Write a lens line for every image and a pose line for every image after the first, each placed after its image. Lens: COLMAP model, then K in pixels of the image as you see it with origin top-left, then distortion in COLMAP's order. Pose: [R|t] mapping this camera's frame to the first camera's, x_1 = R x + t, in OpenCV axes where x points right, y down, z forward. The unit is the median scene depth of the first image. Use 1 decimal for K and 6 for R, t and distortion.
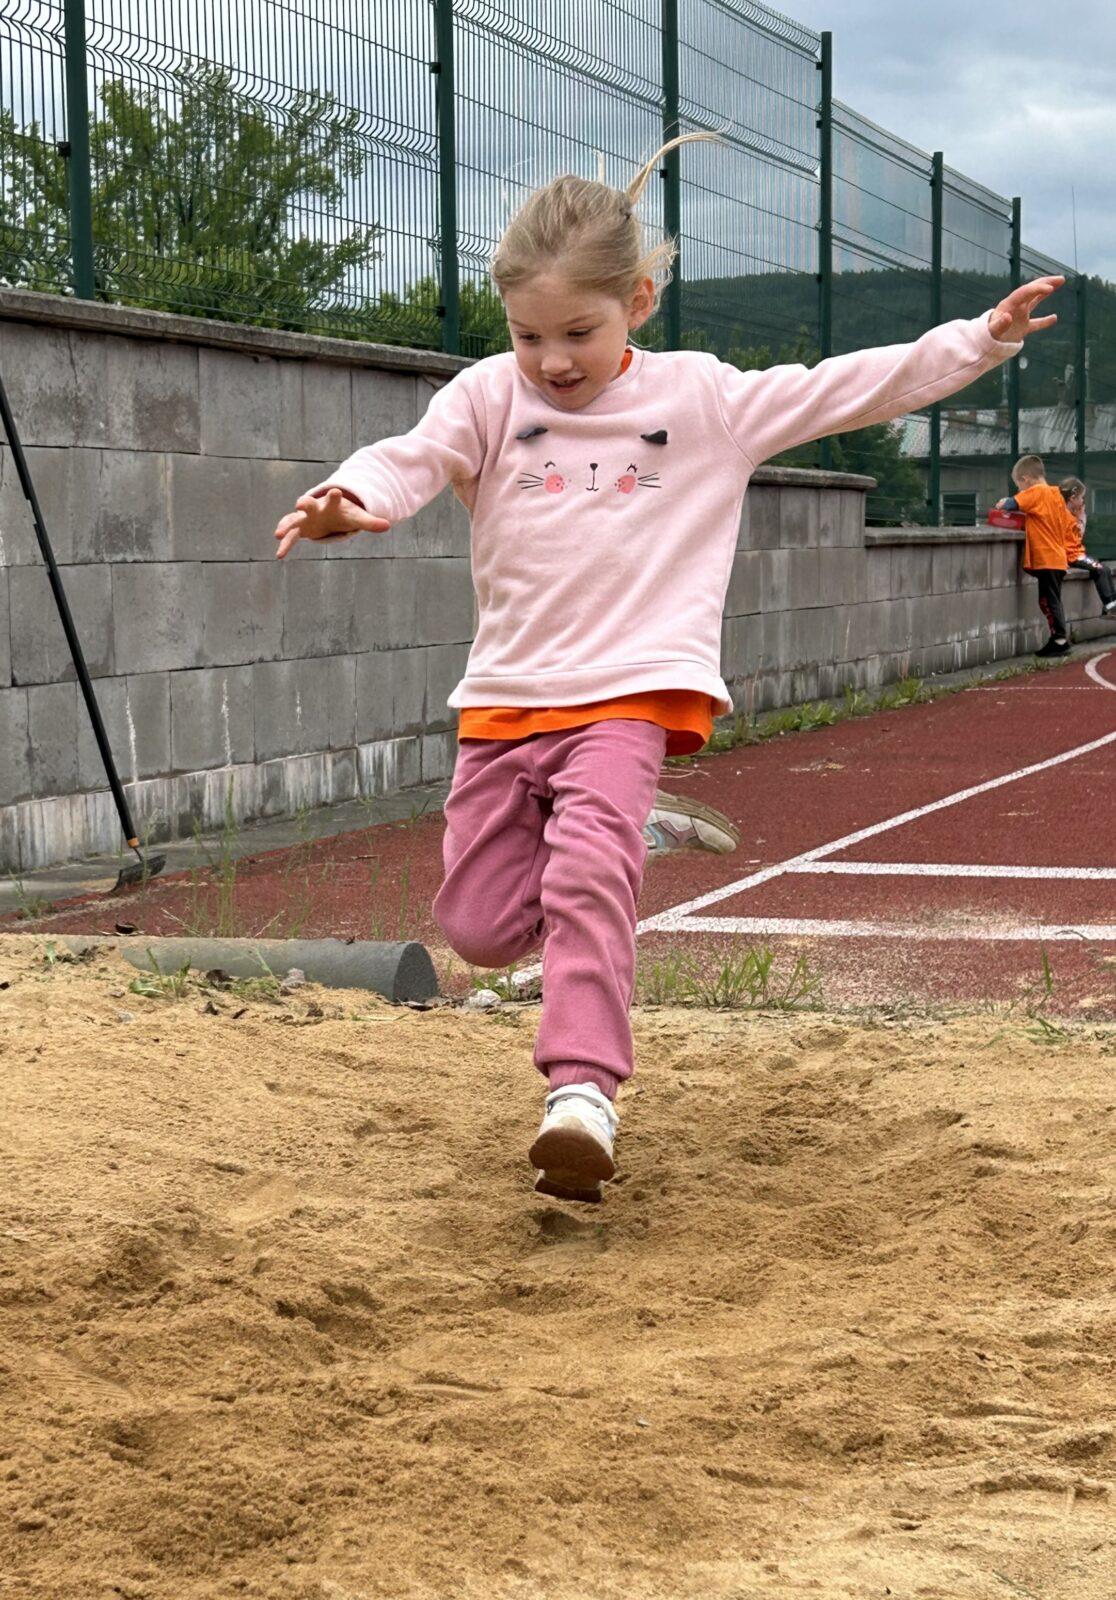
lens RADIAL K [[3258.7, 0, 448.1], [0, 3258.7, 974.0], [0, 0, 1]] dist [0.111168, 0.000000]
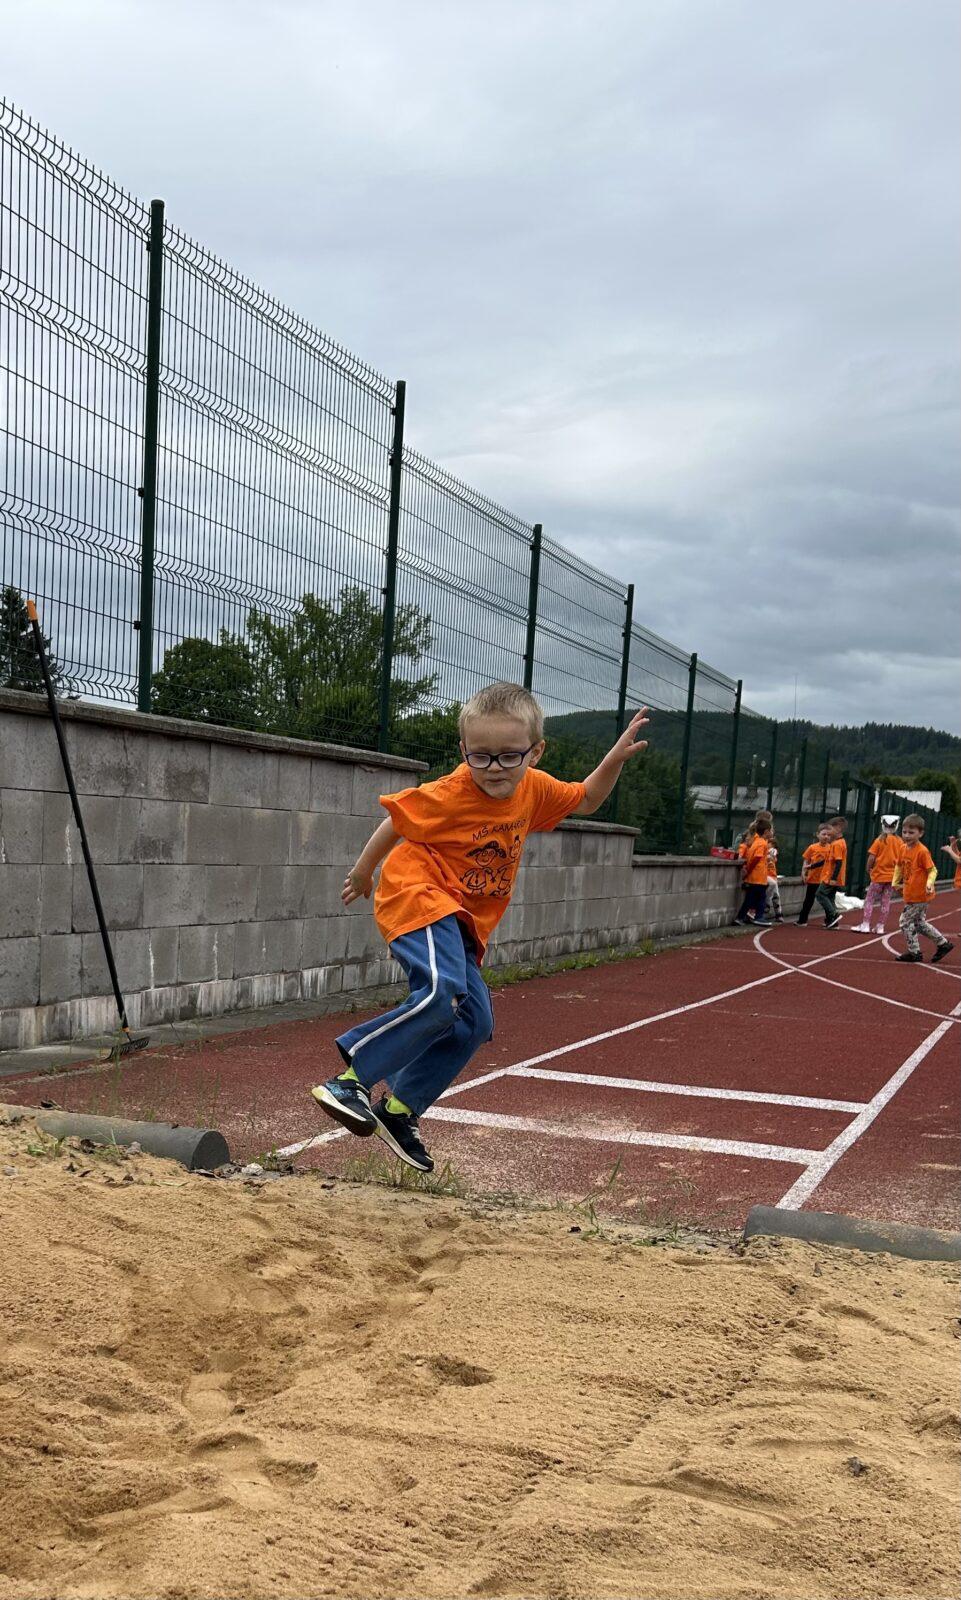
lens RADIAL K [[1603.3, 0, 326.5], [0, 1603.3, 1081.5], [0, 0, 1]] dist [0.061352, 0.000000]
pose [[0.993597, 0.076687, -0.082975, 0.074298], [-0.074566, 0.996812, 0.028368, -0.041184], [0.084886, -0.021999, 0.996148, 0.148045]]
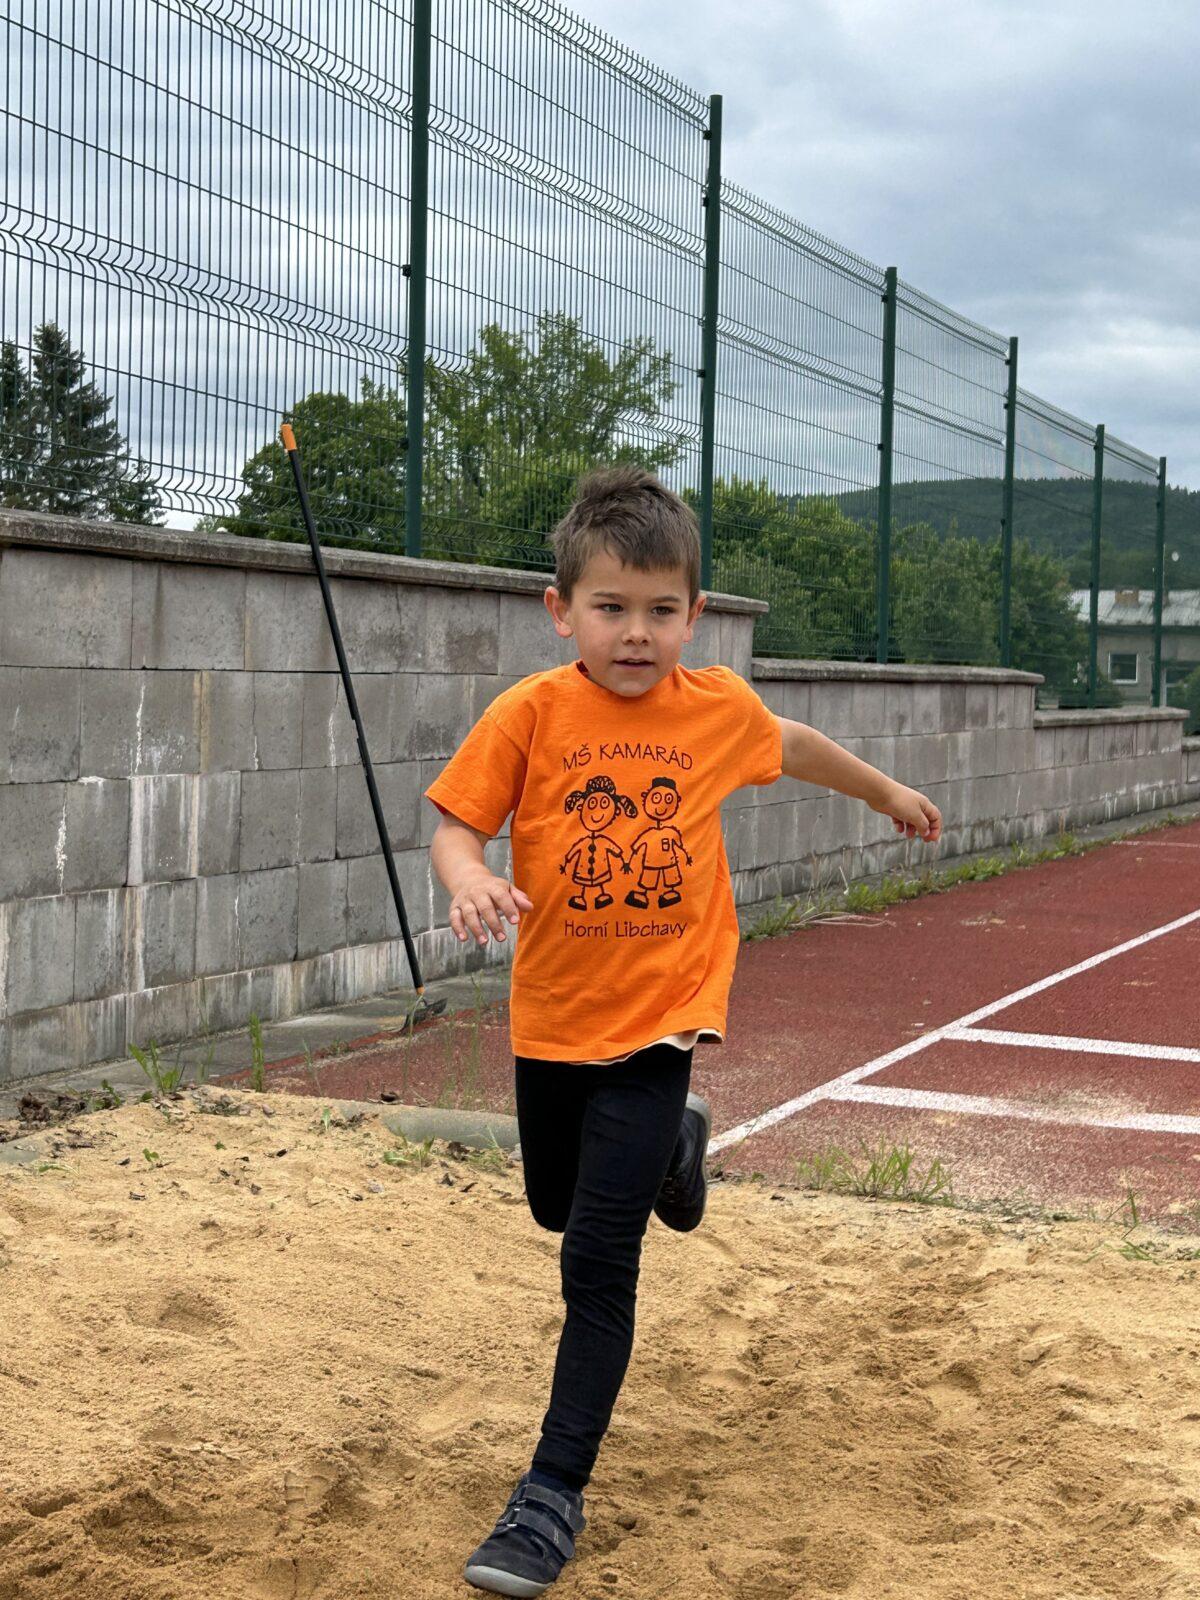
lens RADIAL K [[2480.8, 0, 559.7], [0, 2480.8, 755.1], [0, 0, 1]] dist [0.101559, 0.000000]
pose [[0.996790, 0.041187, -0.068650, 0.017608], [-0.047276, 0.994857, -0.089579, -0.043397], [0.064608, 0.092537, 0.993611, 0.038167]]
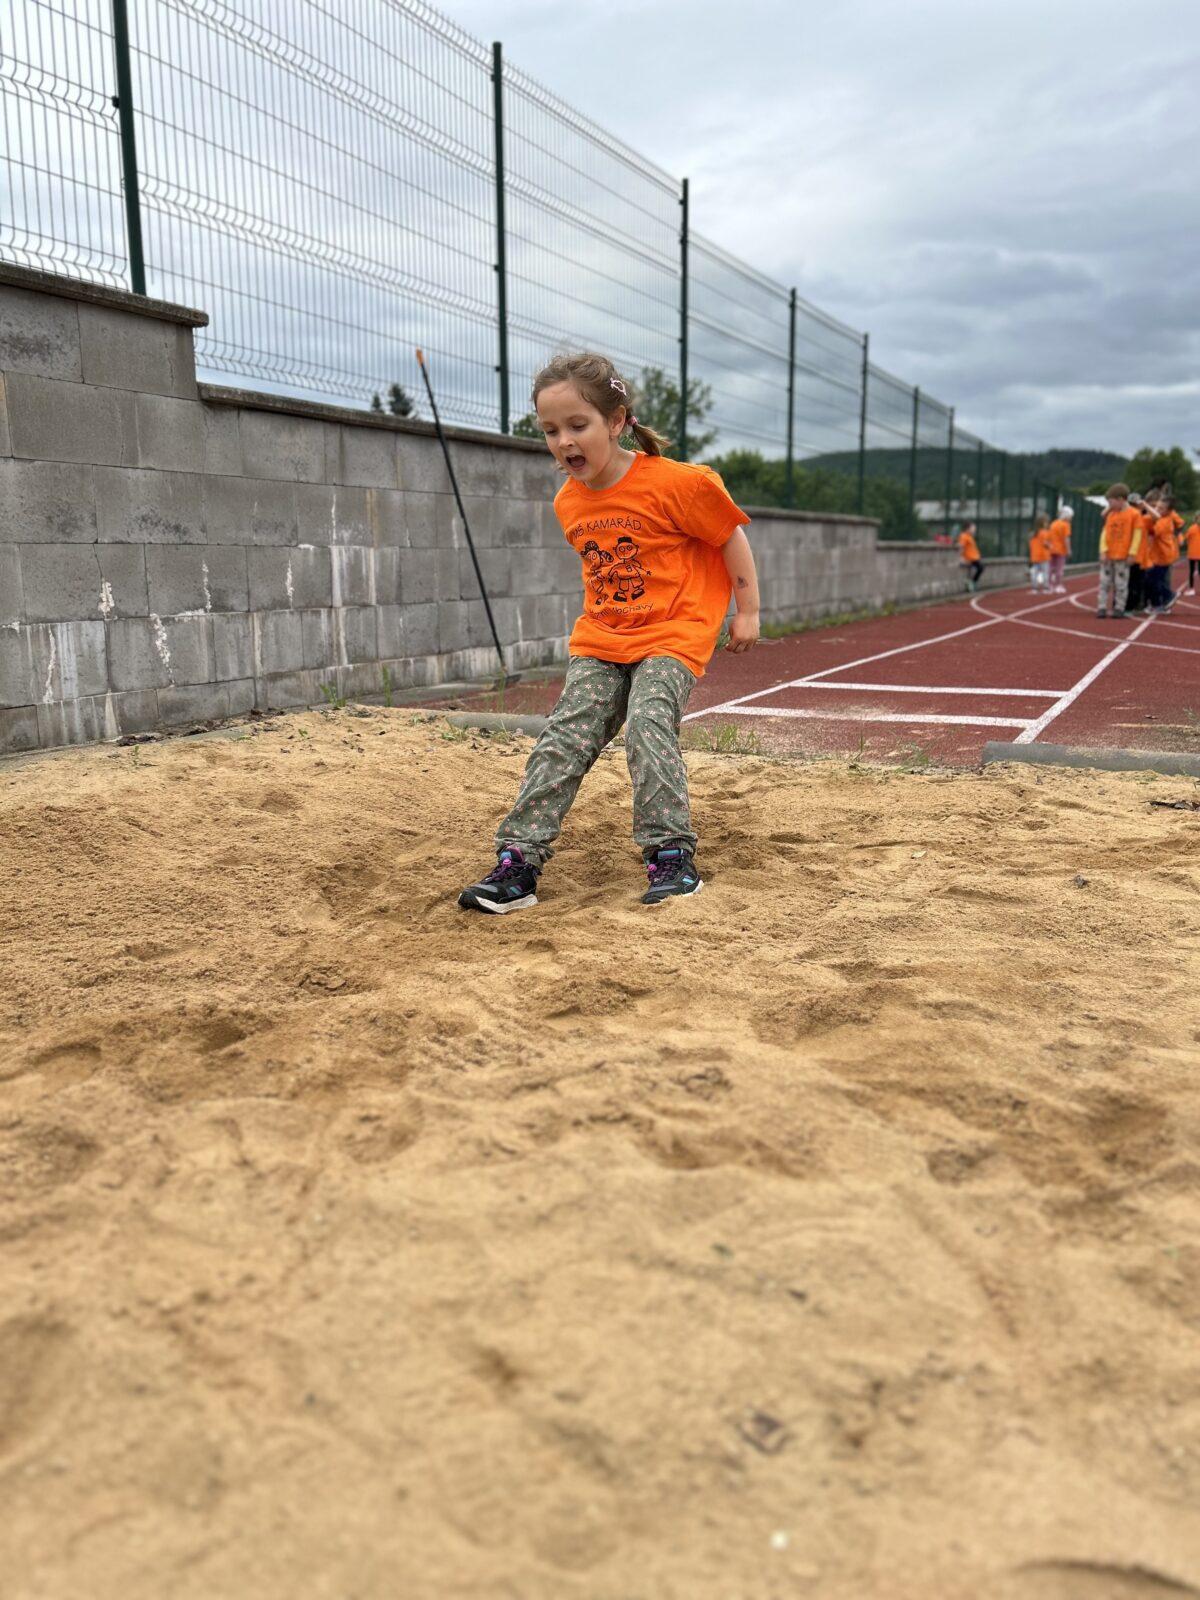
lens RADIAL K [[1190.9, 0, 579.5], [0, 1190.9, 797.9], [0, 0, 1]] dist [0.058499, -0.050661]
pose [[0.989902, 0.034179, -0.137571, 0.070175], [-0.024538, 0.997162, 0.071177, -0.008648], [0.139613, -0.067082, 0.987931, 0.144876]]
